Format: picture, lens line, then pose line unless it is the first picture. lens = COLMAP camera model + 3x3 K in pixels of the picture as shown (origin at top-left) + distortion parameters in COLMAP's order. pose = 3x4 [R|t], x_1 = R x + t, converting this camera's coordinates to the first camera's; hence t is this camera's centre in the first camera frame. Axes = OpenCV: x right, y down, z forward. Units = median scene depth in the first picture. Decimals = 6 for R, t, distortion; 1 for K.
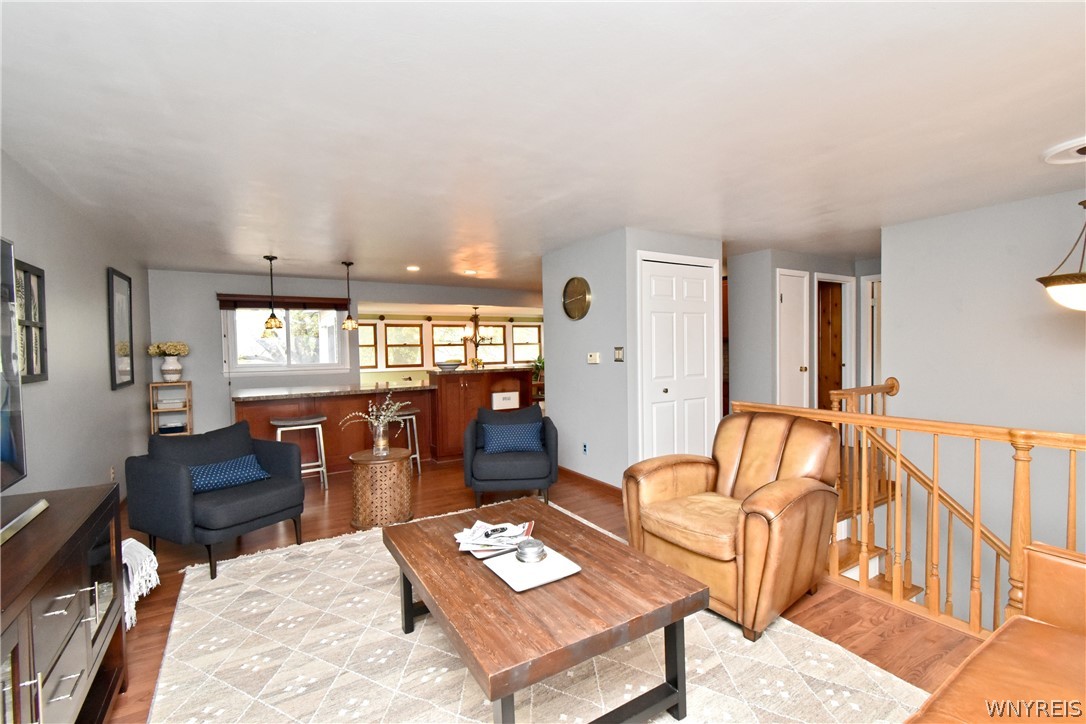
lens RADIAL K [[476.0, 0, 540.5], [0, 476.0, 365.9], [0, 0, 1]] dist [0.004982, -0.000692]
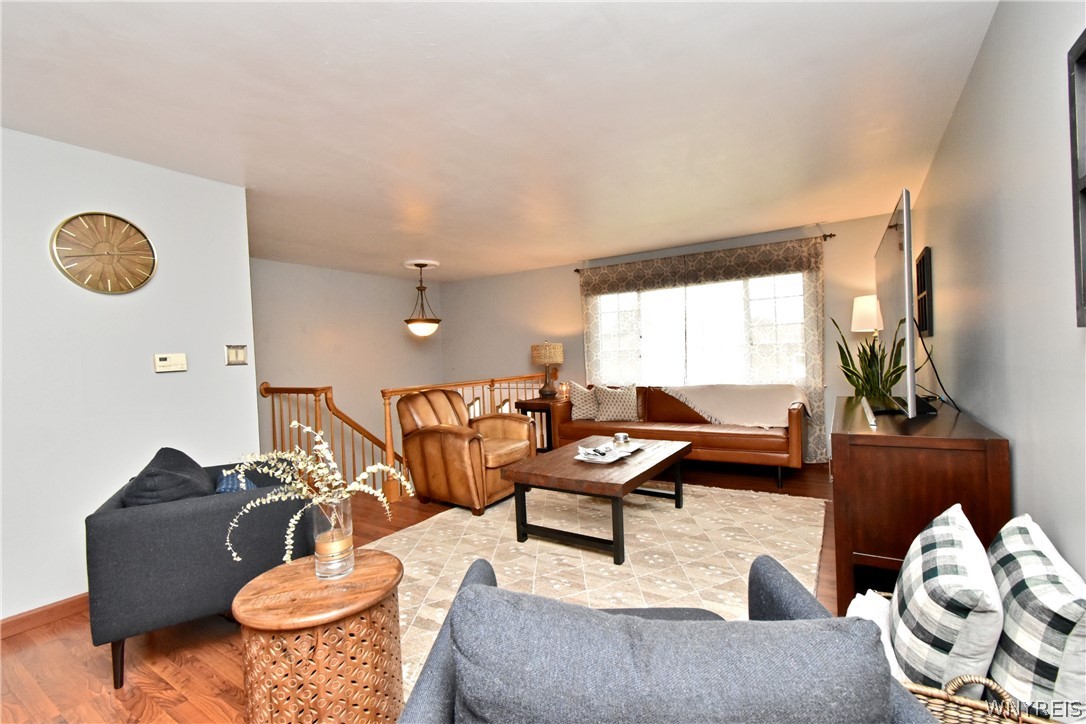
lens RADIAL K [[476.0, 0, 541.0], [0, 476.0, 361.8], [0, 0, 1]] dist [0.004982, -0.000692]
pose [[-0.428810, 0.023169, 0.903097, -1.074665], [0.075724, 0.997075, 0.010375, 0.020617], [-0.900215, 0.072835, -0.429310, 1.382676]]
